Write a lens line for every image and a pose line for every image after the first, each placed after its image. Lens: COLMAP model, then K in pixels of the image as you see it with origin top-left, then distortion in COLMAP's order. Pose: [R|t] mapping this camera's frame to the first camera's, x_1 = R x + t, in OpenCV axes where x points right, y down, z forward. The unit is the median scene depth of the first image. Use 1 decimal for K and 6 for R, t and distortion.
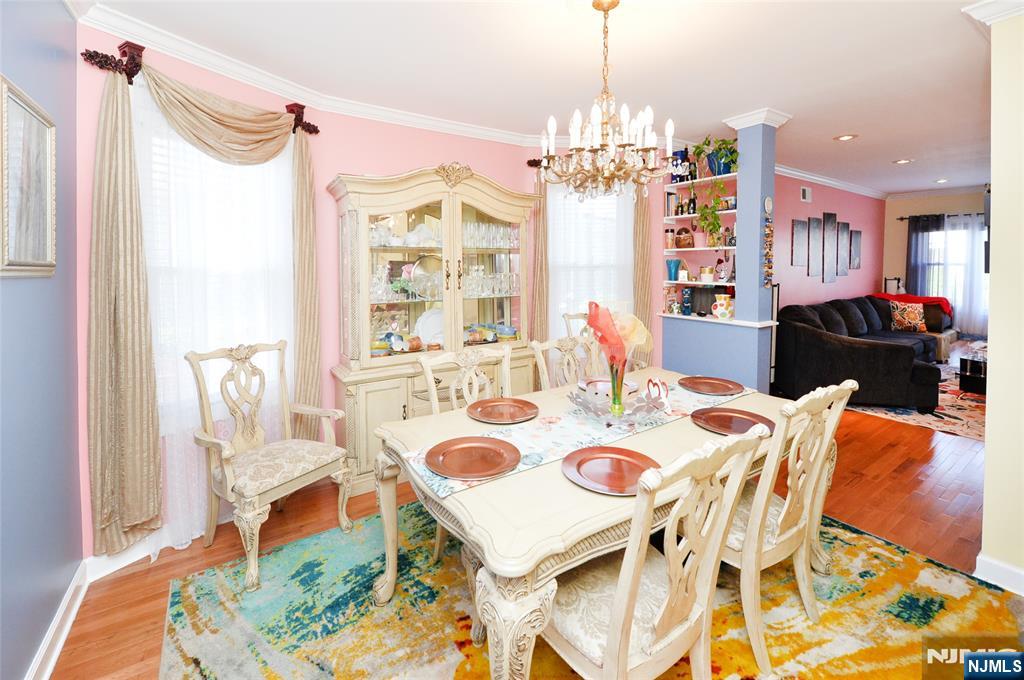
lens RADIAL K [[423.5, 0, 512.0], [0, 423.5, 340.0], [0, 0, 1]] dist [0.000205, -0.000004]
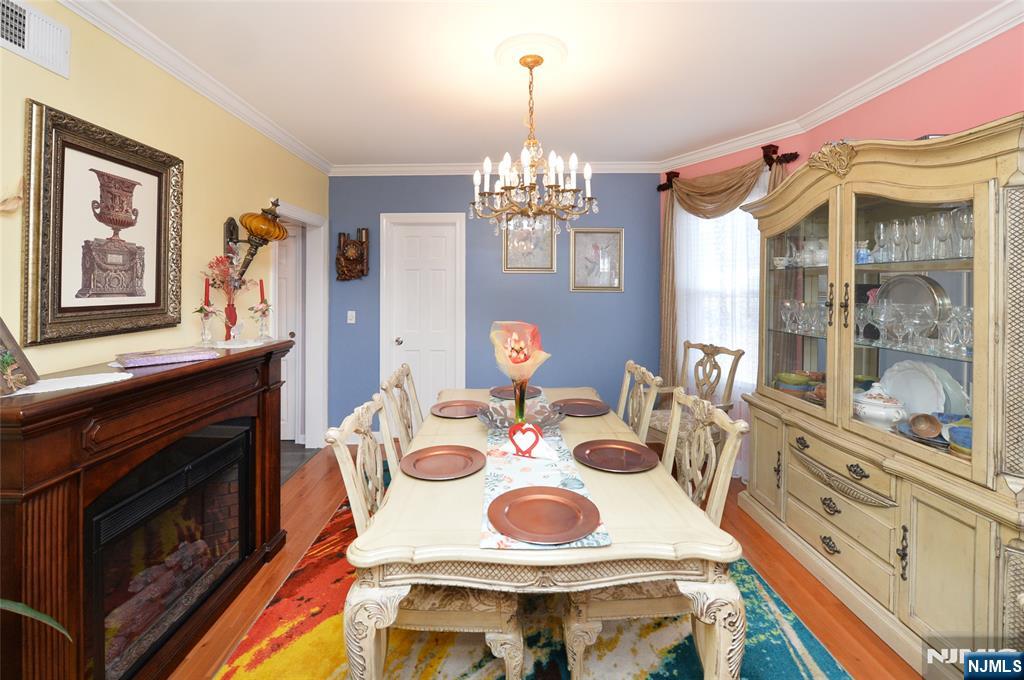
lens RADIAL K [[423.5, 0, 512.0], [0, 423.5, 340.0], [0, 0, 1]] dist [0.000205, -0.000004]
pose [[-0.530941, 0.114534, -0.839633, 0.880765], [-0.150347, 0.962373, 0.226349, -0.219103], [0.833965, 0.246414, -0.493744, 1.148800]]
